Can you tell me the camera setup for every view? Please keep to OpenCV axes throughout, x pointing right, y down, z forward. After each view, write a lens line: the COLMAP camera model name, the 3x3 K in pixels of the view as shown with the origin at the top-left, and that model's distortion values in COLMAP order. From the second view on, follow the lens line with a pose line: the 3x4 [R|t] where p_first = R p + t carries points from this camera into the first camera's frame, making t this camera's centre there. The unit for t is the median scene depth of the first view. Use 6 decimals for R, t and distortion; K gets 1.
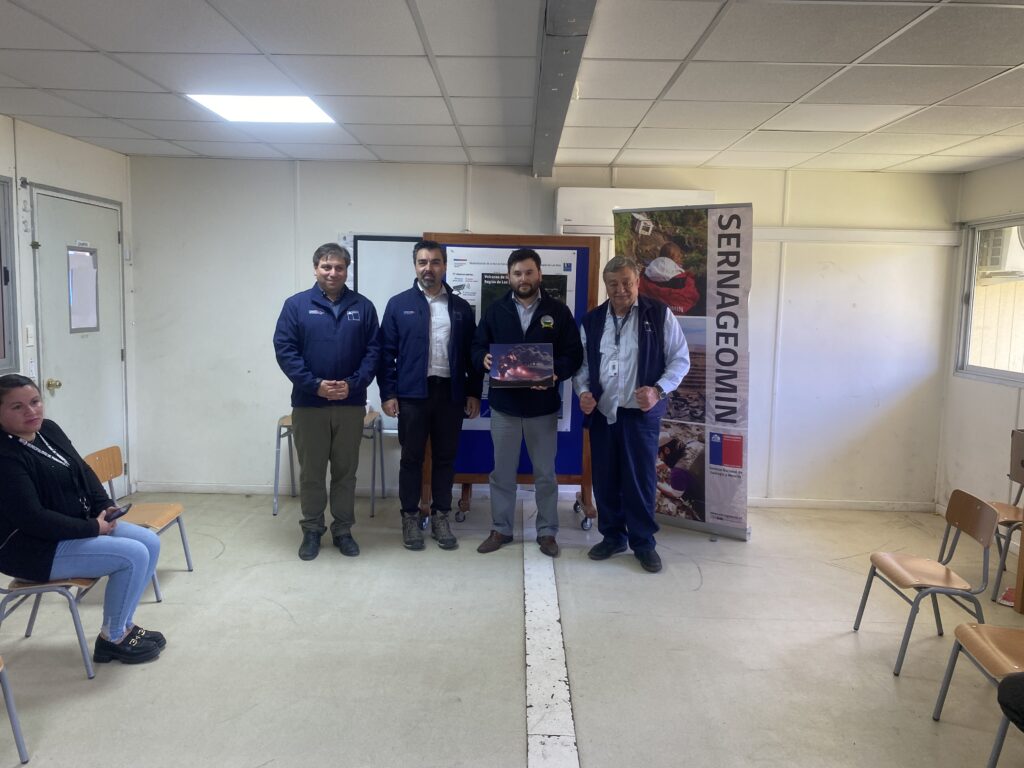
lens RADIAL K [[799.1, 0, 512.0], [0, 799.1, 384.0], [0, 0, 1]] dist [0.083761, -0.080961]
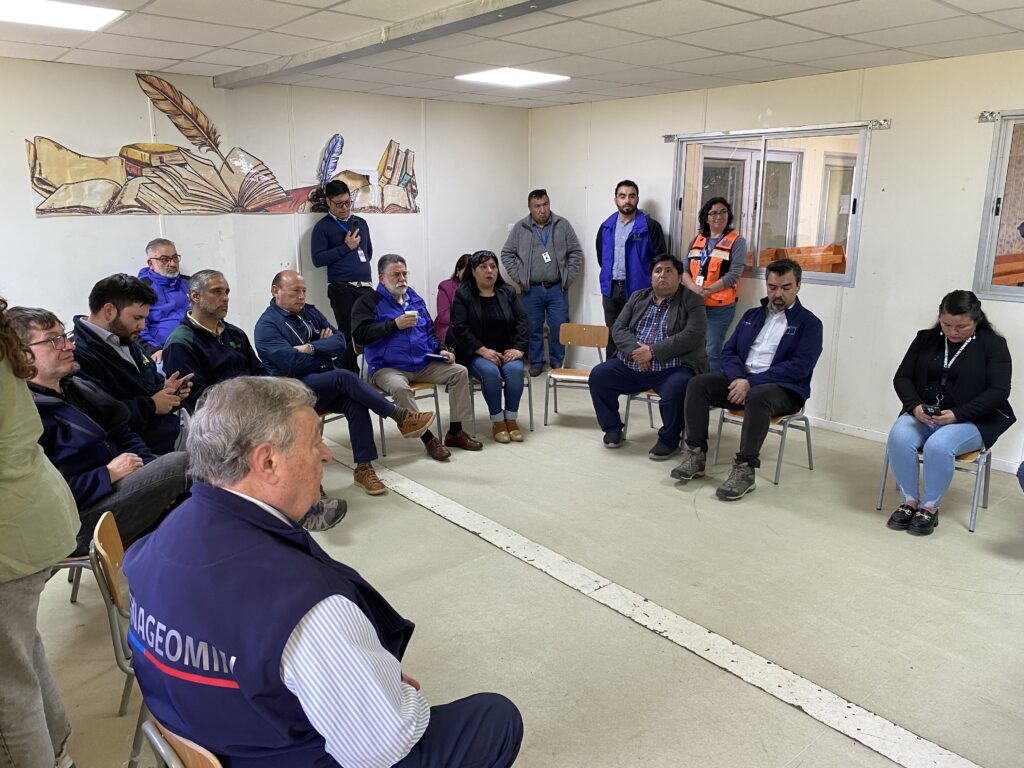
lens RADIAL K [[799.1, 0, 512.0], [0, 799.1, 384.0], [0, 0, 1]] dist [0.083761, -0.080961]
pose [[-0.768903, 0.115026, -0.628934, 0.774241], [-0.099183, 0.950317, 0.295060, -0.175706], [0.631626, 0.289252, -0.719293, 1.503975]]
